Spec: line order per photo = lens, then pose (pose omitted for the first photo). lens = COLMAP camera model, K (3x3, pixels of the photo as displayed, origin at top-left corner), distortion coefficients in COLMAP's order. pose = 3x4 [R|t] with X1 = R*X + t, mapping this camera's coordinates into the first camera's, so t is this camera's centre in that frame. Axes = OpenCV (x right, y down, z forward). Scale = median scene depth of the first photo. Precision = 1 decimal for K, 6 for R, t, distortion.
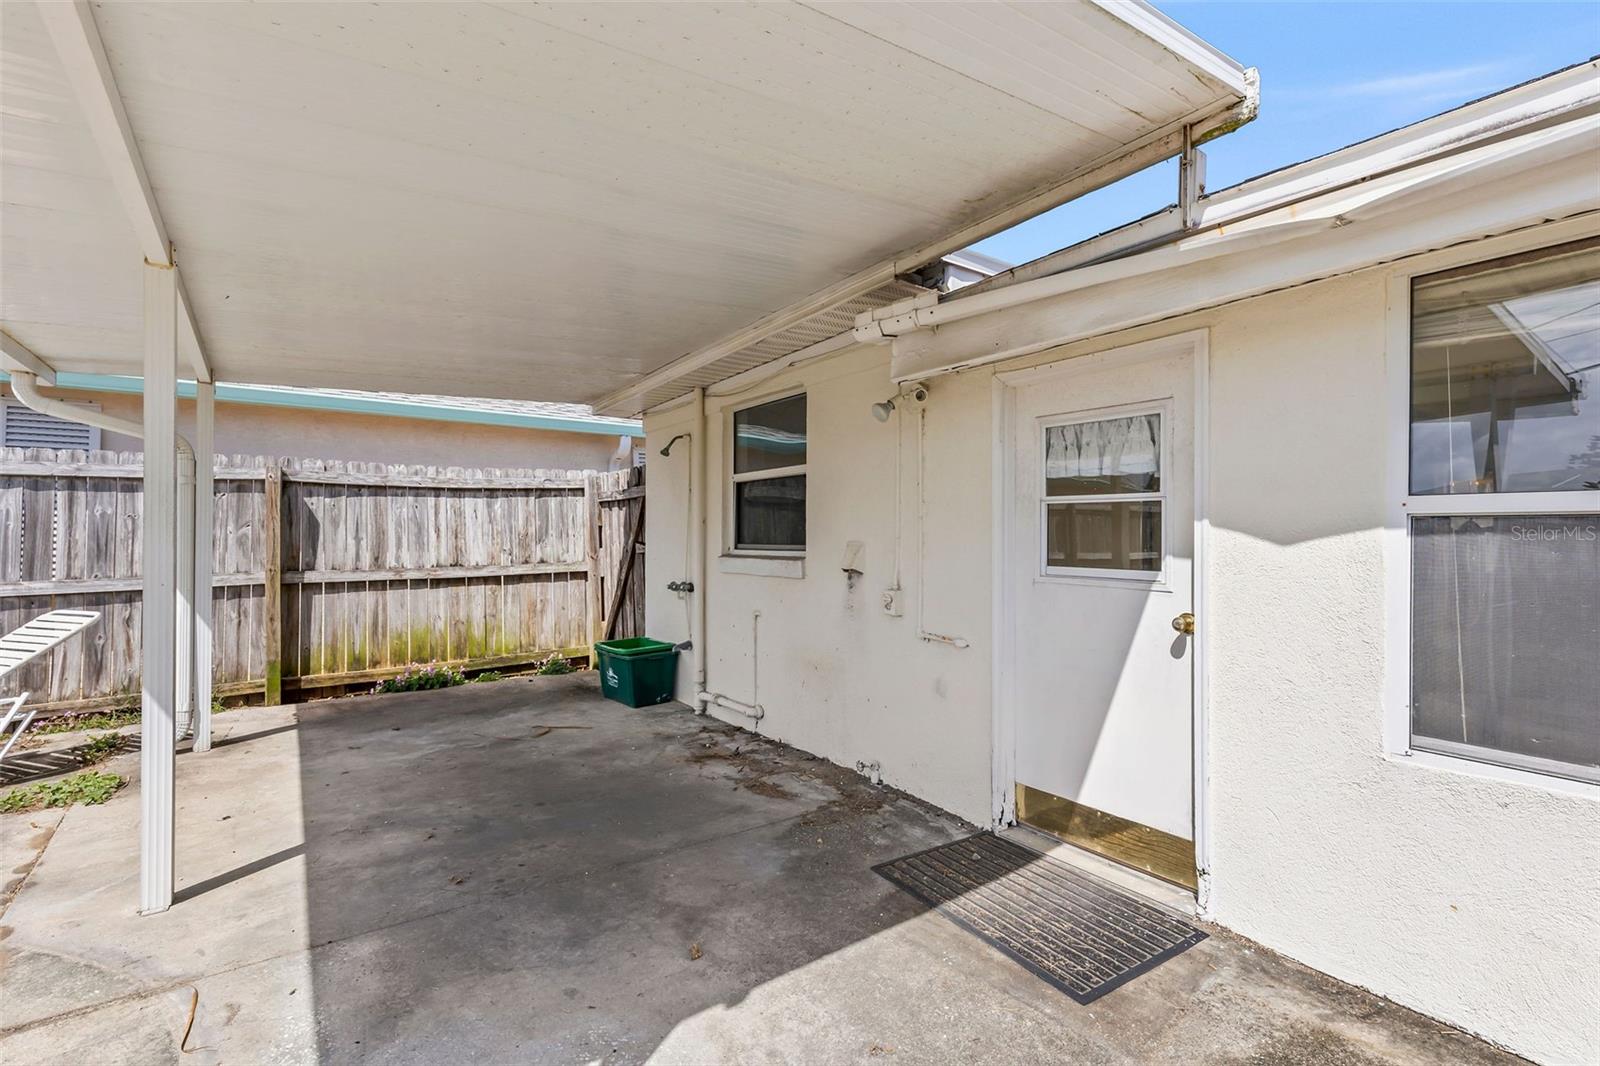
lens RADIAL K [[725.5, 0, 815.4], [0, 725.5, 535.3], [0, 0, 1]] dist [0.008997, -0.001388]
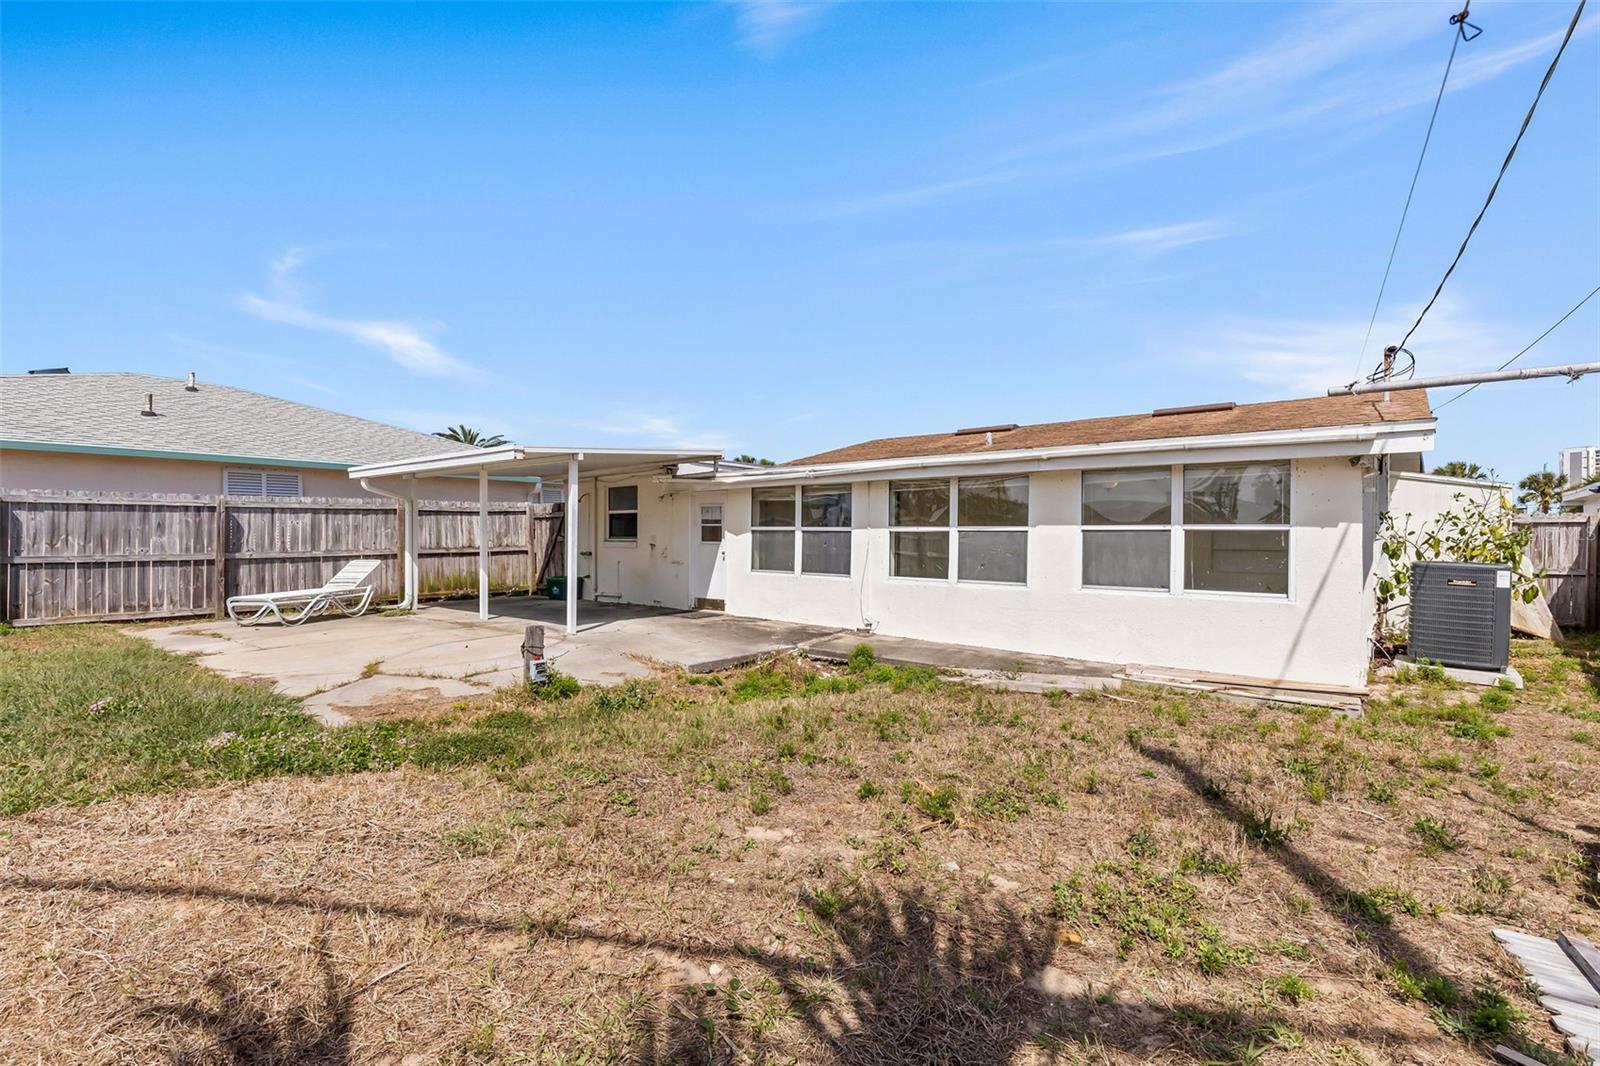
lens RADIAL K [[725.5, 0, 815.4], [0, 725.5, 535.3], [0, 0, 1]] dist [0.008997, -0.001388]
pose [[0.968899, 0.002666, 0.247442, -0.034079], [-0.002998, 0.999995, 0.000964, 0.001699], [-0.247438, -0.001676, 0.968902, -1.719336]]
